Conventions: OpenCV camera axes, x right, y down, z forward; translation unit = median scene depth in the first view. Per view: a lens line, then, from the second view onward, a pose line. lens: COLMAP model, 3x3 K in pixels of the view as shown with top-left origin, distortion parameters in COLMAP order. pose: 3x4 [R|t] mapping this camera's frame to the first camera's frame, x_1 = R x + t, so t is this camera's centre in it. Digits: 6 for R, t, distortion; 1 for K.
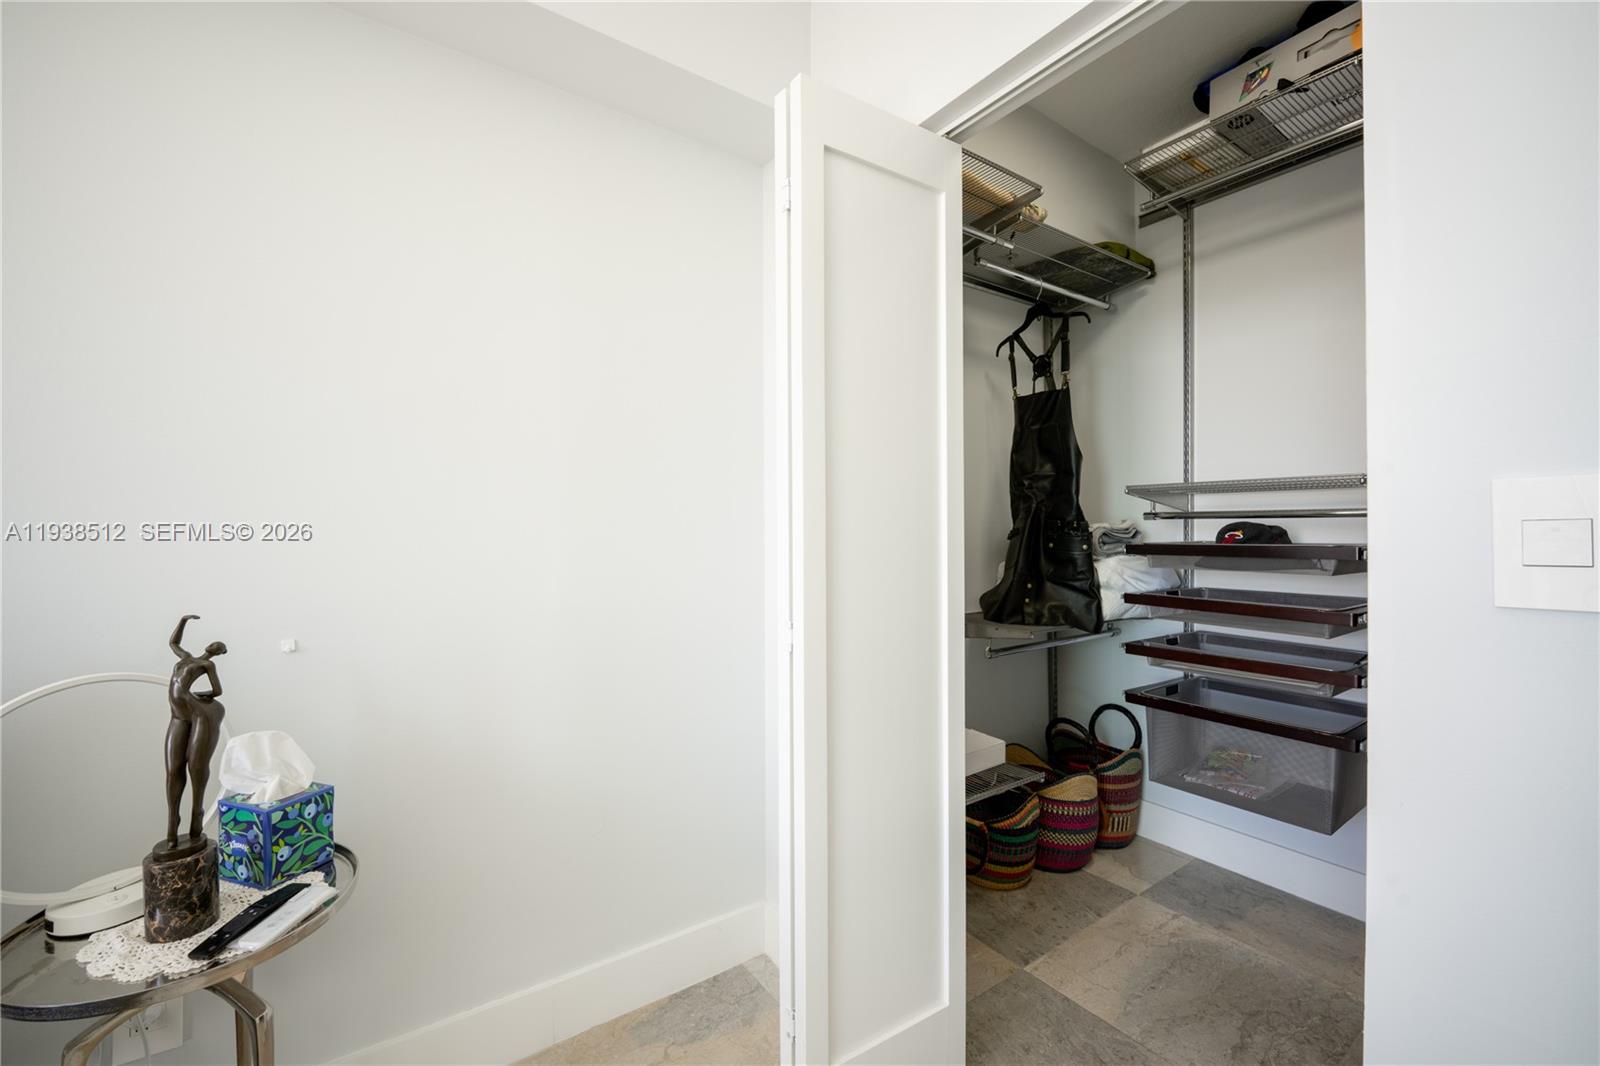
lens RADIAL K [[643.8, 0, 798.9], [0, 643.8, 532.5], [0, 0, 1]] dist [-0.005280, 0.000377]
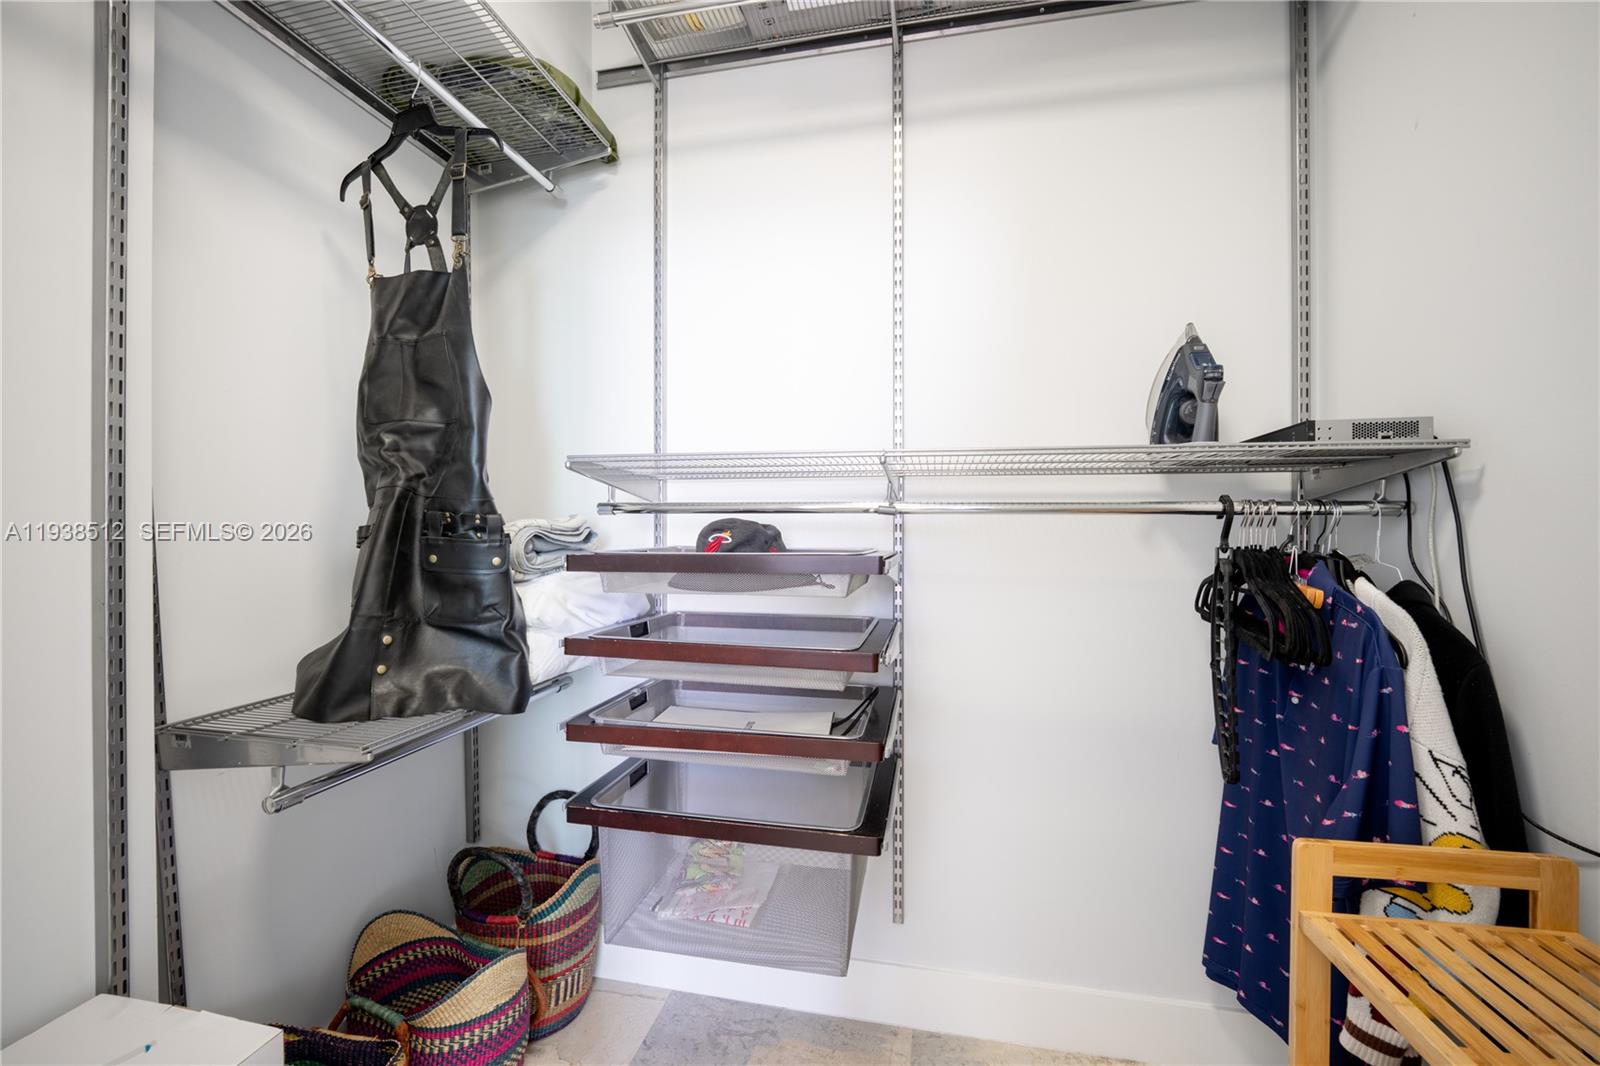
lens RADIAL K [[643.8, 0, 803.0], [0, 643.8, 534.8], [0, 0, 1]] dist [-0.005280, 0.000377]
pose [[0.723290, -0.001286, 0.690544, 0.245354], [0.000441, 0.999999, 0.001401, -0.000338], [-0.690545, -0.000709, 0.723289, 0.403453]]
